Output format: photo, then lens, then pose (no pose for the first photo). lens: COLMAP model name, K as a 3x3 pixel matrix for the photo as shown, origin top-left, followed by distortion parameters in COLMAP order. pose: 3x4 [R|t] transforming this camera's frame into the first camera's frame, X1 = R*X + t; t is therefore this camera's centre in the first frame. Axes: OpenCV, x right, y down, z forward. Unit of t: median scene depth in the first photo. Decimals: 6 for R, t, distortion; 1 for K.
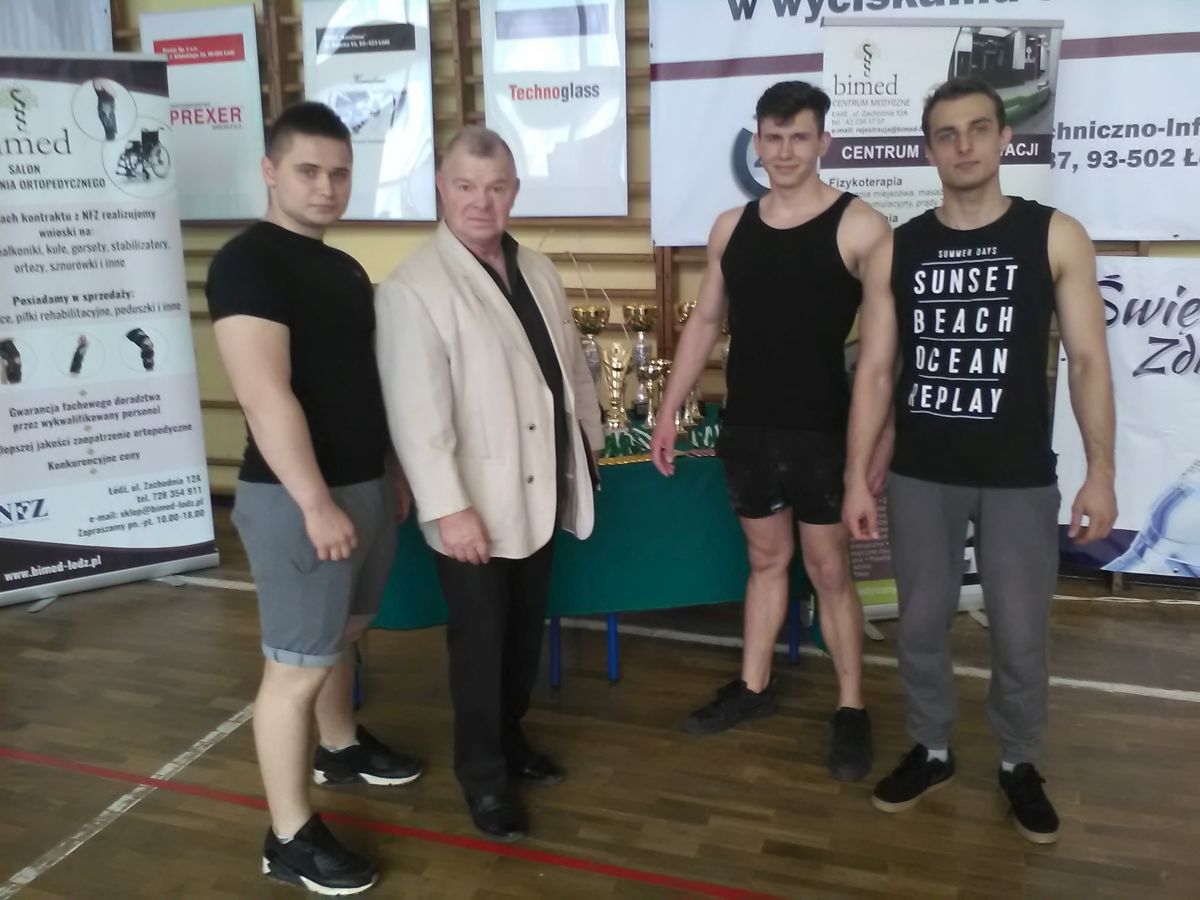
lens RADIAL K [[1094.4, 0, 600.0], [0, 1094.4, 450.0], [0, 0, 1]] dist [0.003823, -0.000684]
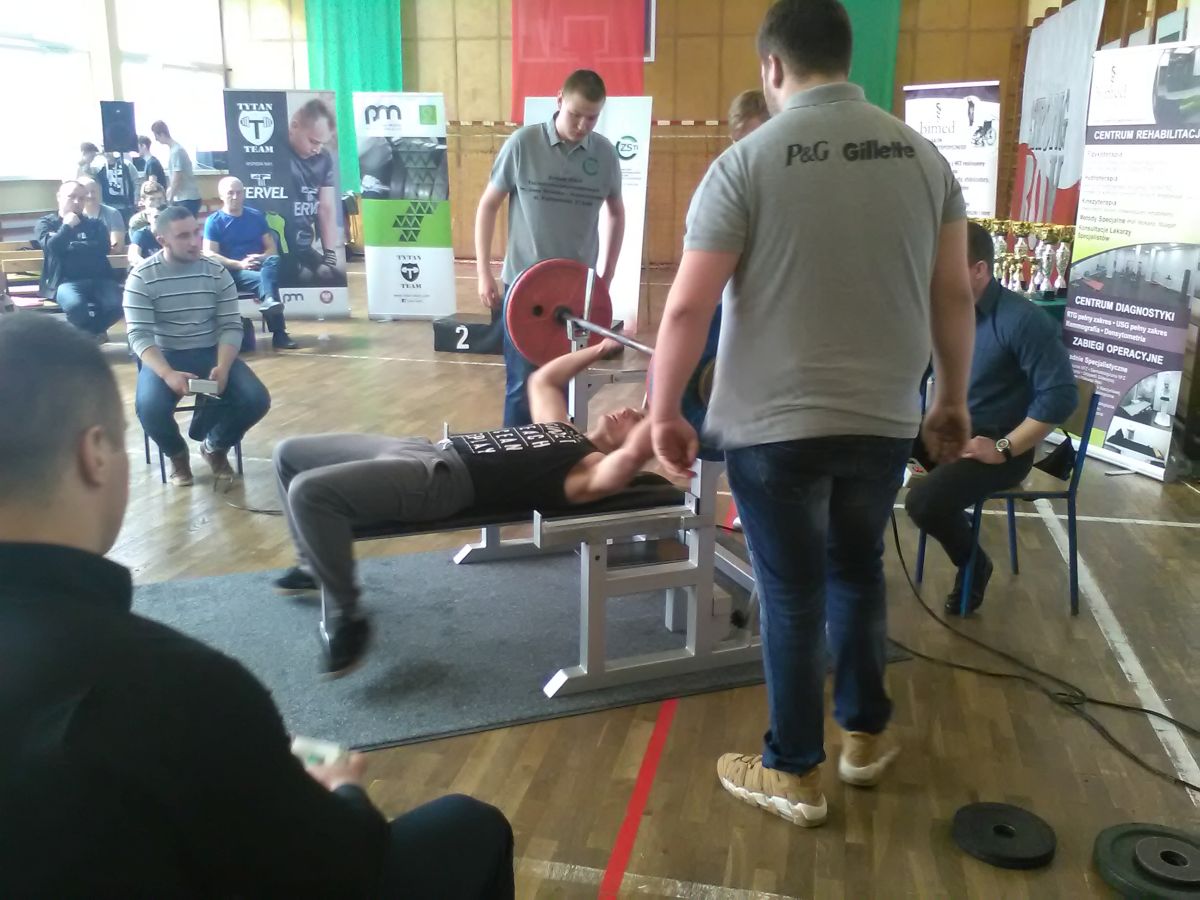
lens RADIAL K [[1094.4, 0, 600.0], [0, 1094.4, 450.0], [0, 0, 1]] dist [0.003823, -0.000684]
pose [[0.119739, 0.280676, -0.952304, 1.546702], [-0.251142, 0.936571, 0.244462, -0.045659], [0.960516, 0.209892, 0.182634, 0.102301]]
